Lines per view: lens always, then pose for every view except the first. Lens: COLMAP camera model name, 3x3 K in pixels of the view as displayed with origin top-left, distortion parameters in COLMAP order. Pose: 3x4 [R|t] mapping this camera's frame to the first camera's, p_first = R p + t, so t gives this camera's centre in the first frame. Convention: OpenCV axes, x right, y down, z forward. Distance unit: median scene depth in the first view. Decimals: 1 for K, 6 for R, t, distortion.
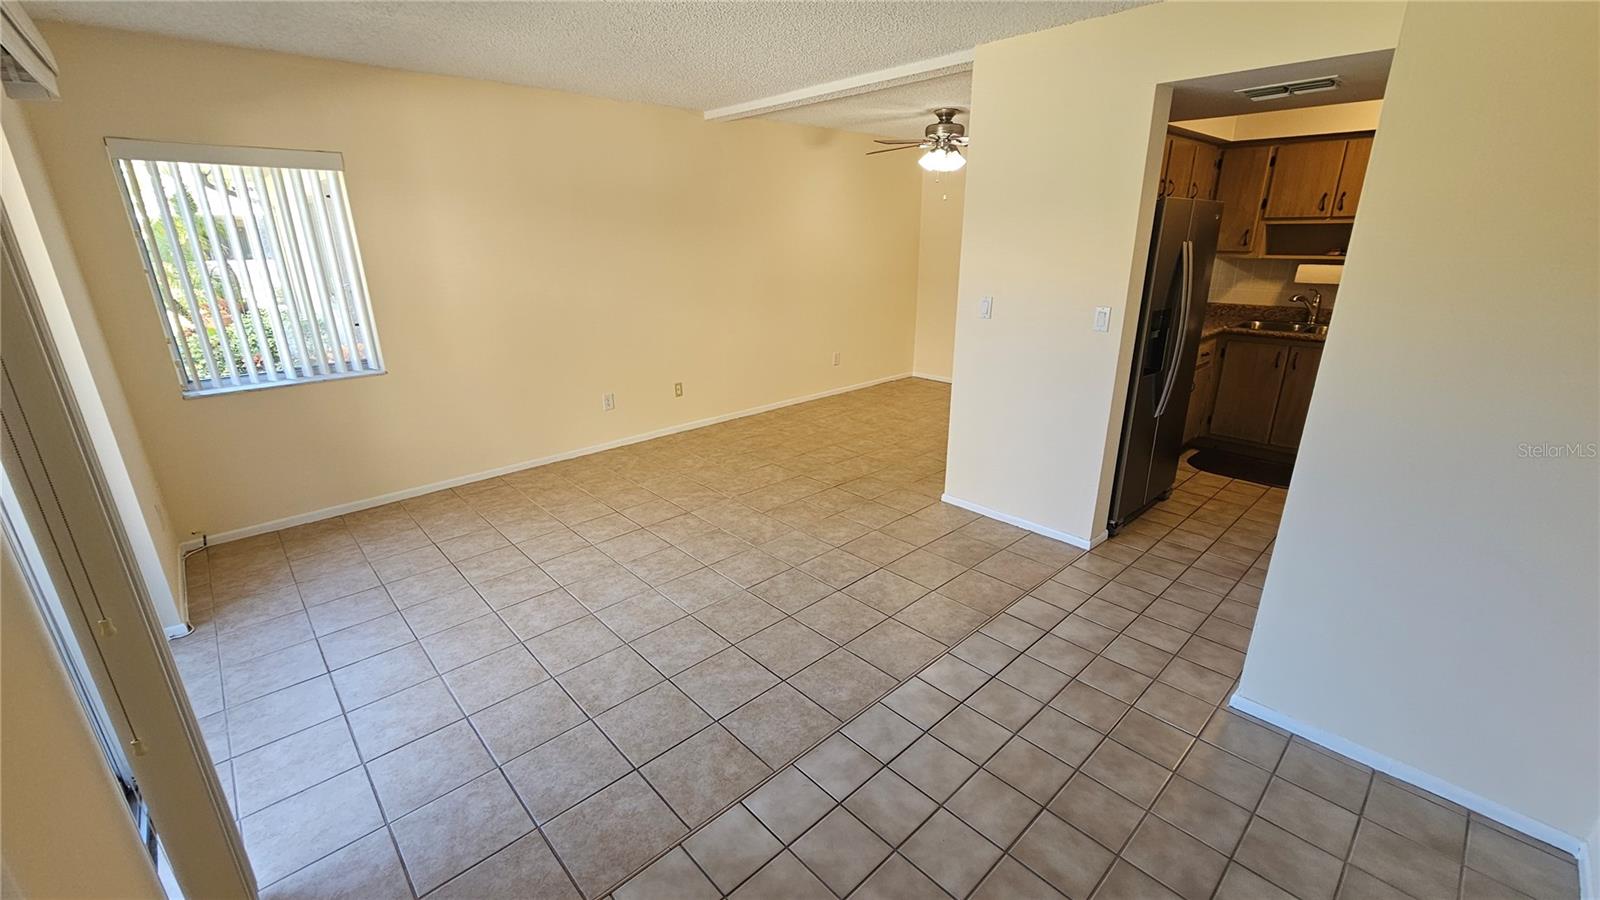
lens RADIAL K [[654.0, 0, 800.0], [0, 654.0, 450.0], [0, 0, 1]] dist [-0.012444, 0.000010]
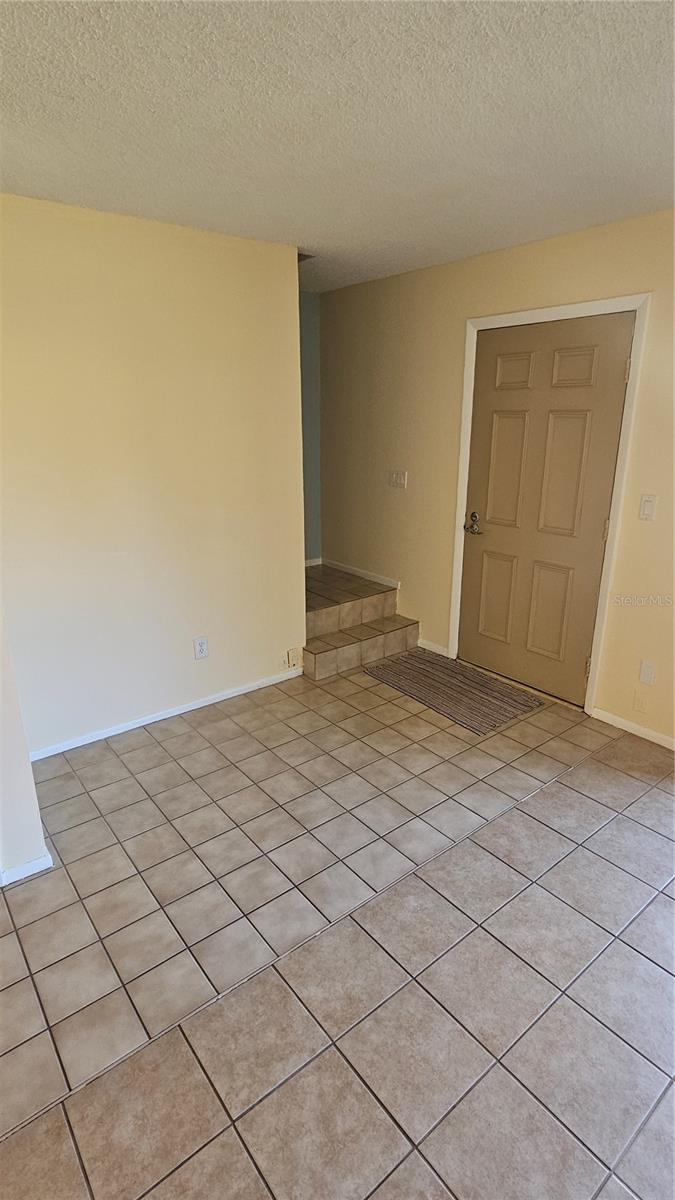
lens RADIAL K [[593.7, 0, 337.5], [0, 593.7, 600.0], [0, 0, 1]] dist [-0.000508, 0.000069]
pose [[-0.996873, -0.007137, 0.078702, 0.118404], [0.040357, 0.810279, 0.584653, -0.538449], [-0.067943, 0.586000, -0.807457, 1.549672]]
